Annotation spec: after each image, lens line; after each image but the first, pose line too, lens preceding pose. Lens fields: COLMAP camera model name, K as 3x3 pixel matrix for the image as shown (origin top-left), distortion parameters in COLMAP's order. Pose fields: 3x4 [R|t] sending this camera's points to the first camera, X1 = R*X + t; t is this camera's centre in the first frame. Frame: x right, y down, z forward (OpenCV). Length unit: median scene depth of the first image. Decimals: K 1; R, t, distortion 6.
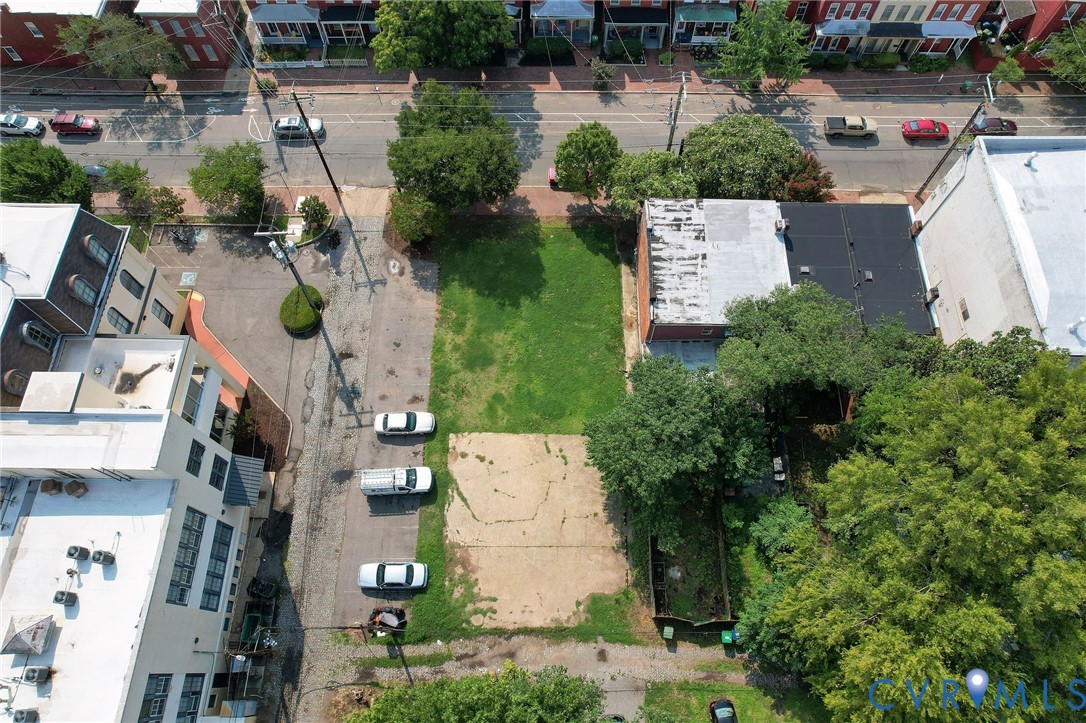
lens RADIAL K [[695.6, 0, 548.1], [0, 695.6, 364.0], [0, 0, 1]] dist [-0.069241, 0.061629]
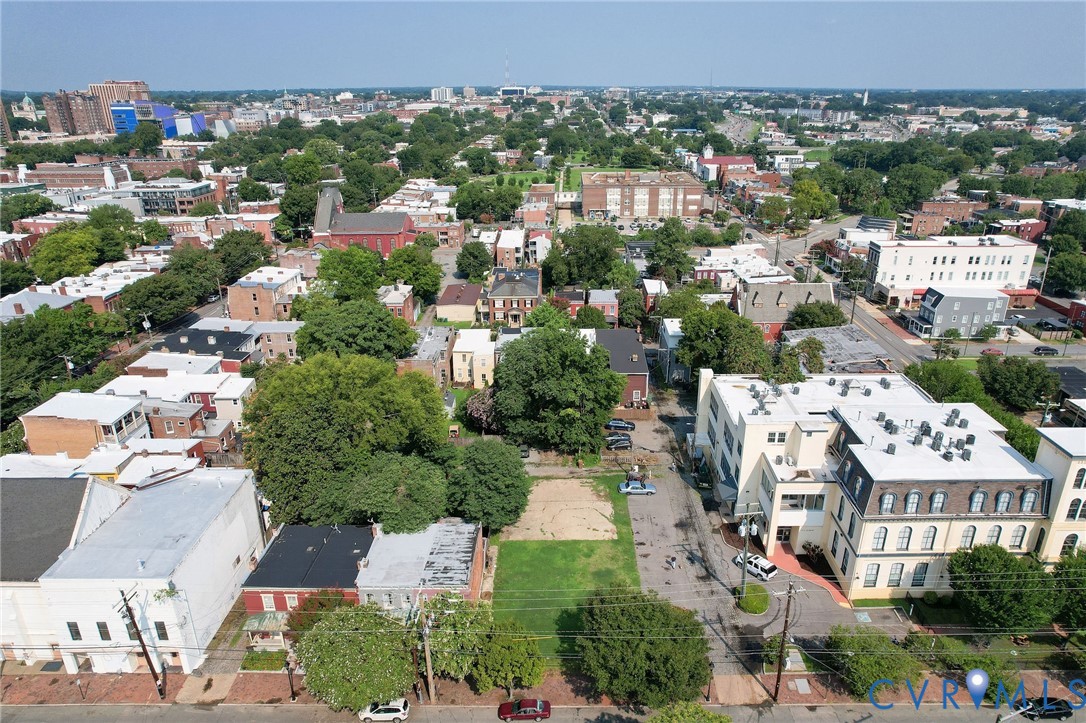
lens RADIAL K [[706.9, 0, 573.1], [0, 706.9, 376.6], [0, 0, 1]] dist [-0.072289, 0.063478]
pose [[-0.999786, 0.012512, -0.016486, -0.024250], [-0.016048, 0.034332, 0.999282, -1.475073], [0.013069, 0.999332, -0.034124, 0.709839]]
